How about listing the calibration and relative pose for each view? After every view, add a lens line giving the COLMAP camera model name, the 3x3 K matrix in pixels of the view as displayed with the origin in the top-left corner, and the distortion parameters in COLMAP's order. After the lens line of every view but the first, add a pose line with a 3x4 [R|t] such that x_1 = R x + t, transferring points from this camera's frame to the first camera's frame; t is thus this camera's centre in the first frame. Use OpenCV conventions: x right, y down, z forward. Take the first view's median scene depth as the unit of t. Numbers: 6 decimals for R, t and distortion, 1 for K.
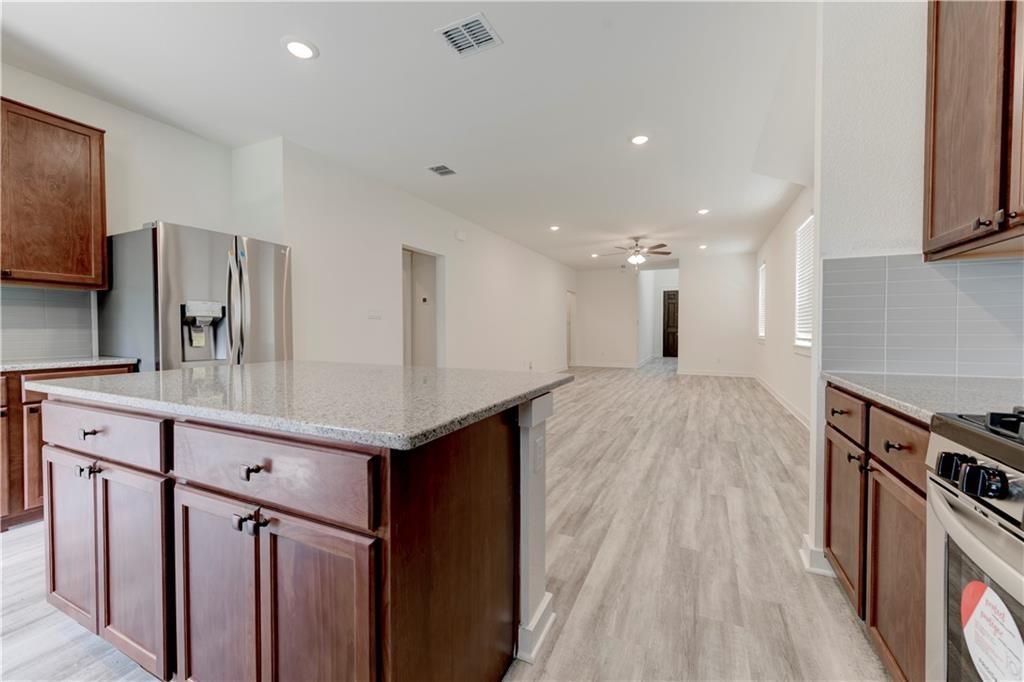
lens RADIAL K [[404.4, 0, 513.4], [0, 404.4, 335.5], [0, 0, 1]] dist [0.001499, 0.000037]
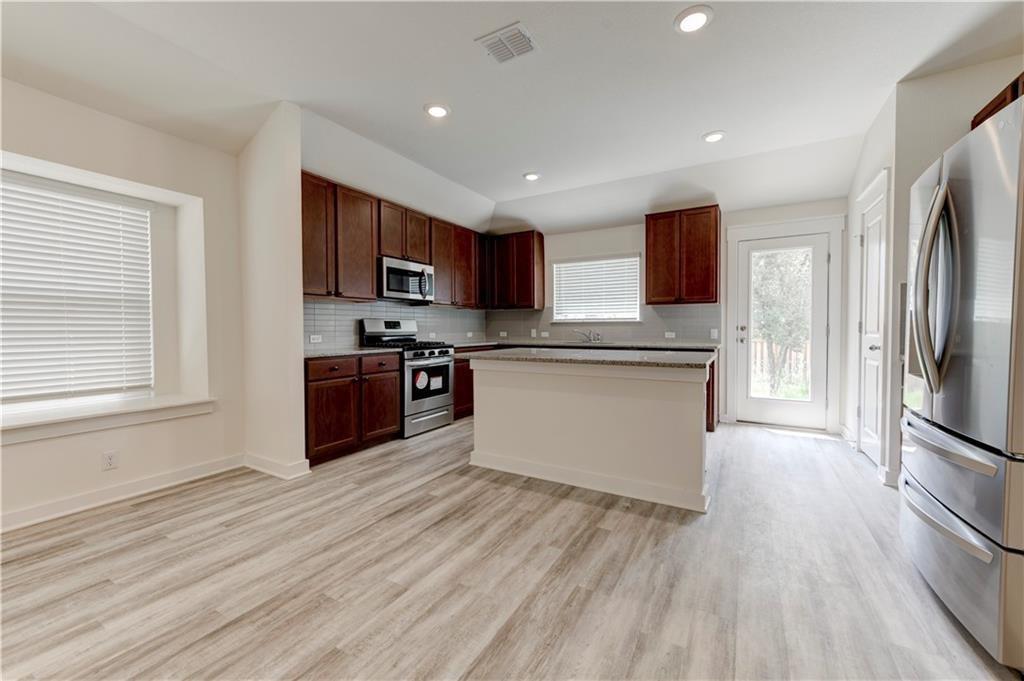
lens RADIAL K [[397.1, 0, 521.9], [0, 397.1, 341.9], [0, 0, 1]] dist [0.007353, -0.002919]
pose [[-0.998031, 0.003512, 0.062625, -0.210556], [0.006858, 0.998555, 0.053299, -0.037853], [-0.062348, 0.053623, -0.996613, 2.086121]]
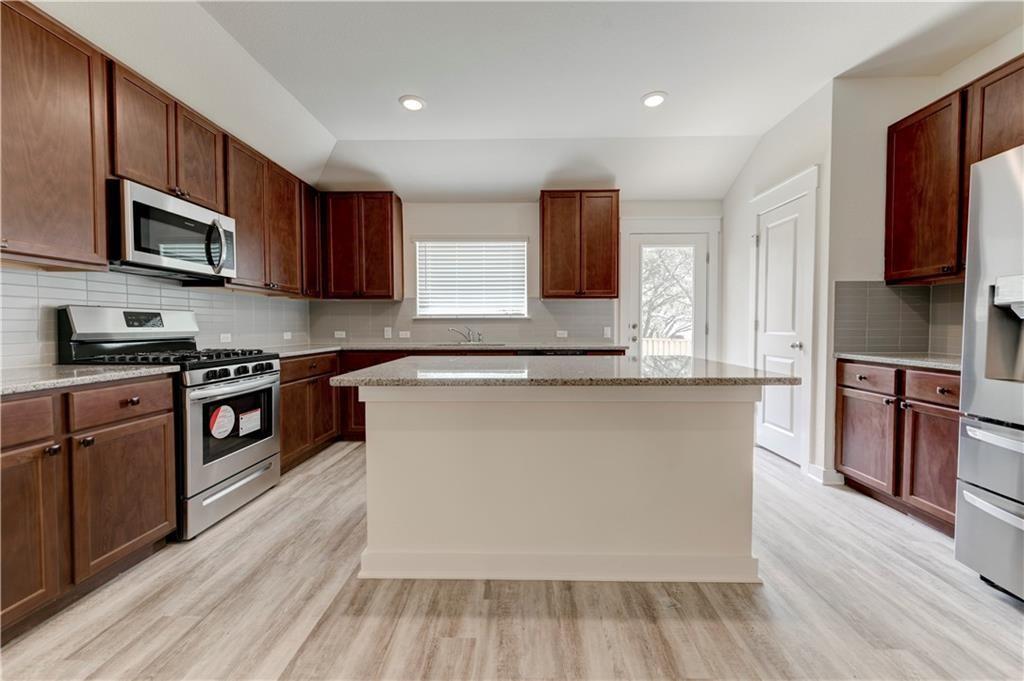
lens RADIAL K [[397.1, 0, 517.9], [0, 397.1, 340.1], [0, 0, 1]] dist [0.007353, -0.002919]
pose [[-0.910650, 0.019456, -0.412720, 0.099934], [-0.003418, 0.998502, 0.054613, -0.027432], [0.413164, 0.051144, -0.909219, 1.500663]]
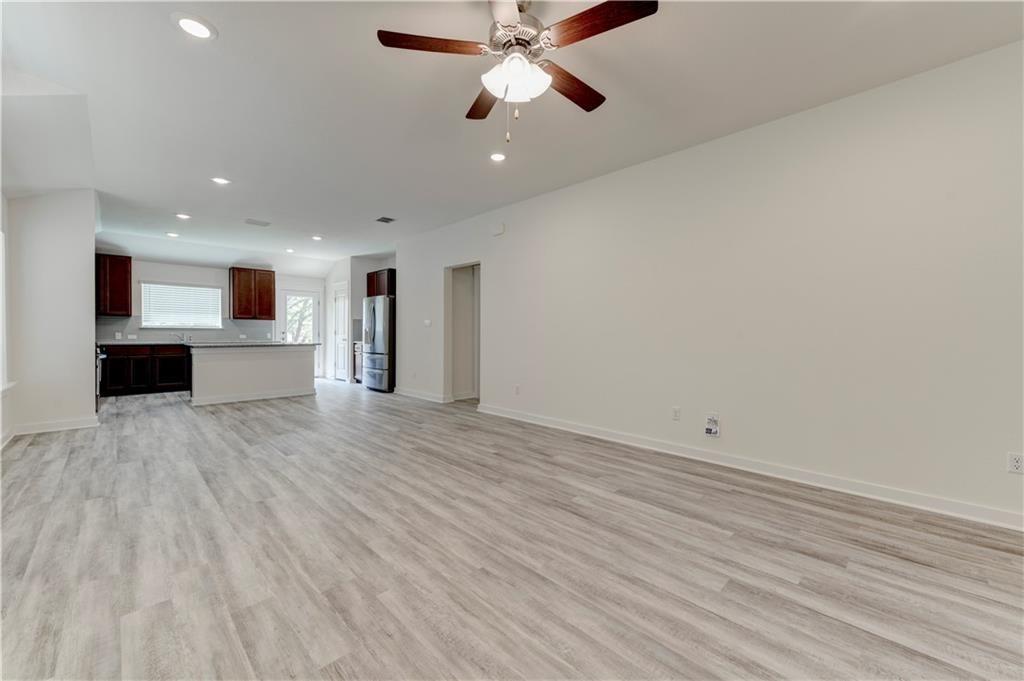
lens RADIAL K [[397.1, 0, 509.4], [0, 397.1, 337.1], [0, 0, 1]] dist [0.007353, -0.002919]
pose [[-0.334664, 0.008013, -0.942303, 1.860821], [-0.019857, 0.999682, 0.015553, -0.058794], [0.942128, 0.023916, -0.334398, 3.534157]]
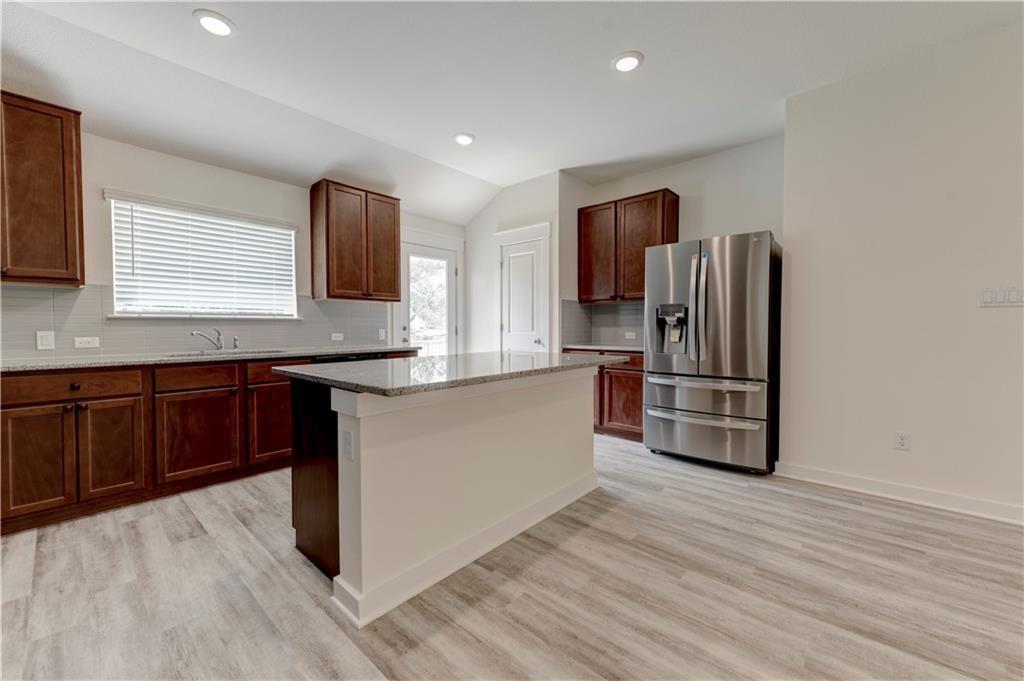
lens RADIAL K [[397.1, 0, 515.2], [0, 397.1, 339.4], [0, 0, 1]] dist [0.007353, -0.002919]
pose [[-0.280299, 0.032599, -0.959359, 0.609030], [-0.013980, 0.999179, 0.038037, -0.020927], [0.959811, 0.024074, -0.279613, 1.105053]]
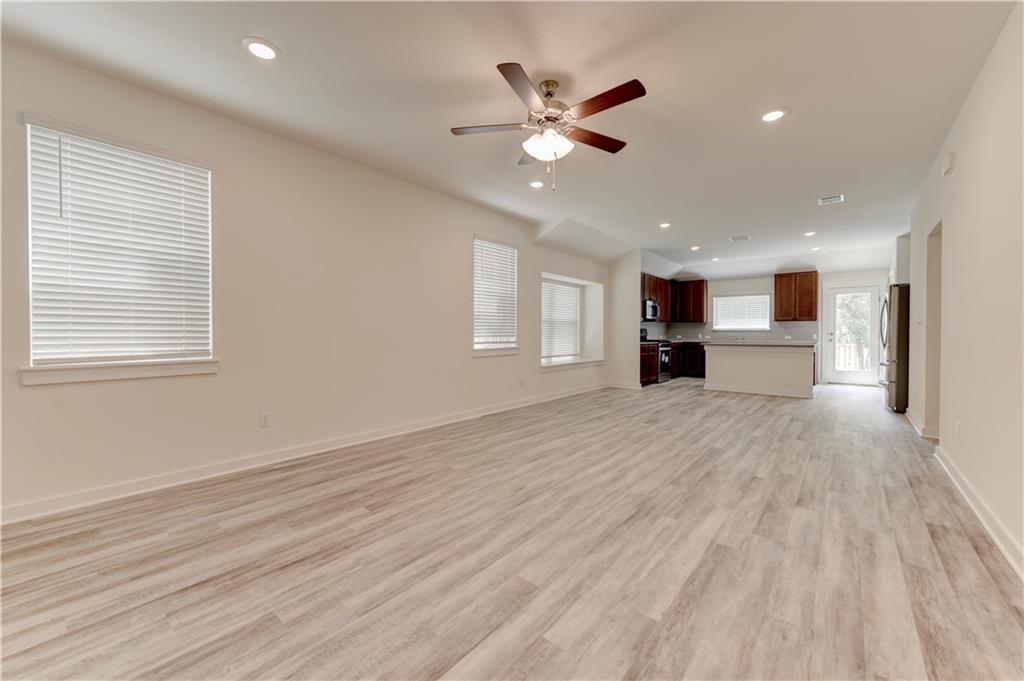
lens RADIAL K [[397.1, 0, 524.5], [0, 397.1, 338.9], [0, 0, 1]] dist [0.007353, -0.002919]
pose [[-0.975870, -0.003692, 0.218322, 0.853668], [0.003174, 0.999512, 0.031089, -0.073971], [-0.218330, 0.031032, -0.975382, 4.413680]]
